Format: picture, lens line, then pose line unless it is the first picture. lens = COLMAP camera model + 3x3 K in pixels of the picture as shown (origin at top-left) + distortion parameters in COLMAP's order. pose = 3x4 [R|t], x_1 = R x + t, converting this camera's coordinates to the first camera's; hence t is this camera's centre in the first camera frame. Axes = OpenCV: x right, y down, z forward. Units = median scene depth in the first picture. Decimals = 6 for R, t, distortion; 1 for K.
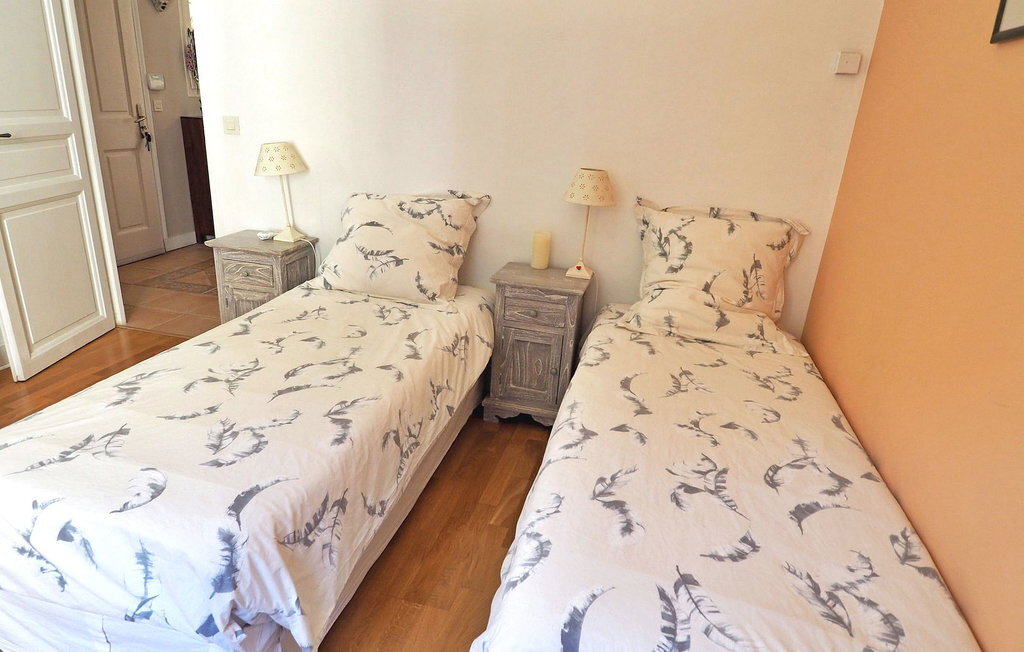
lens RADIAL K [[634.9, 0, 512.9], [0, 634.9, 345.0], [0, 0, 1]] dist [-0.005818, -0.002977]
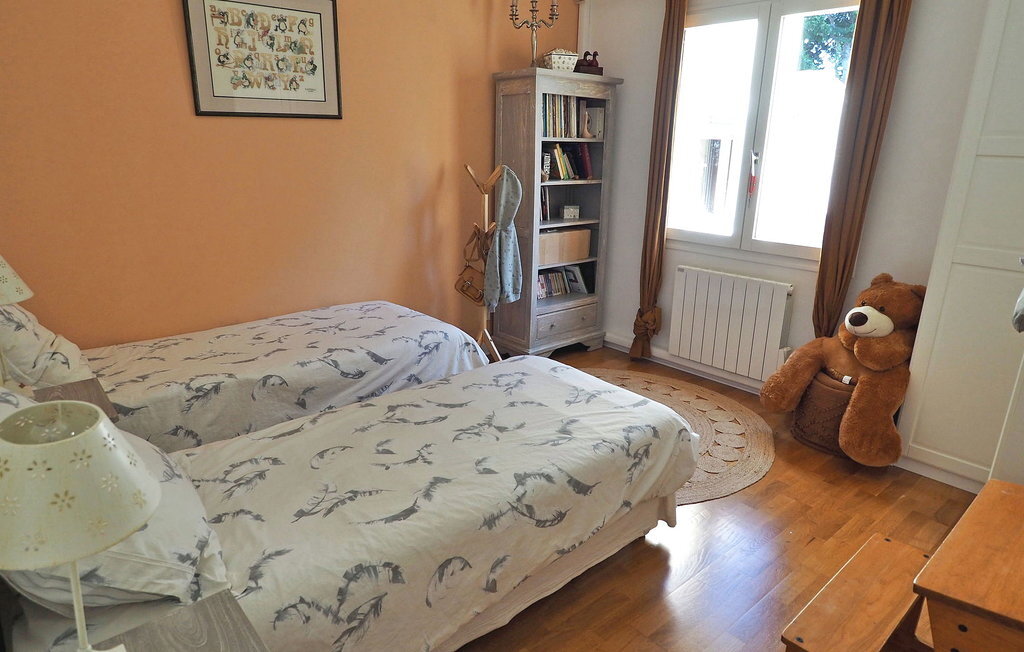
lens RADIAL K [[634.9, 0, 512.9], [0, 634.9, 345.0], [0, 0, 1]] dist [-0.005818, -0.002977]
pose [[-0.821150, -0.246552, 0.514708, -1.133934], [0.139308, 0.787998, 0.599710, -0.810037], [-0.553449, 0.564155, -0.612718, 1.743119]]
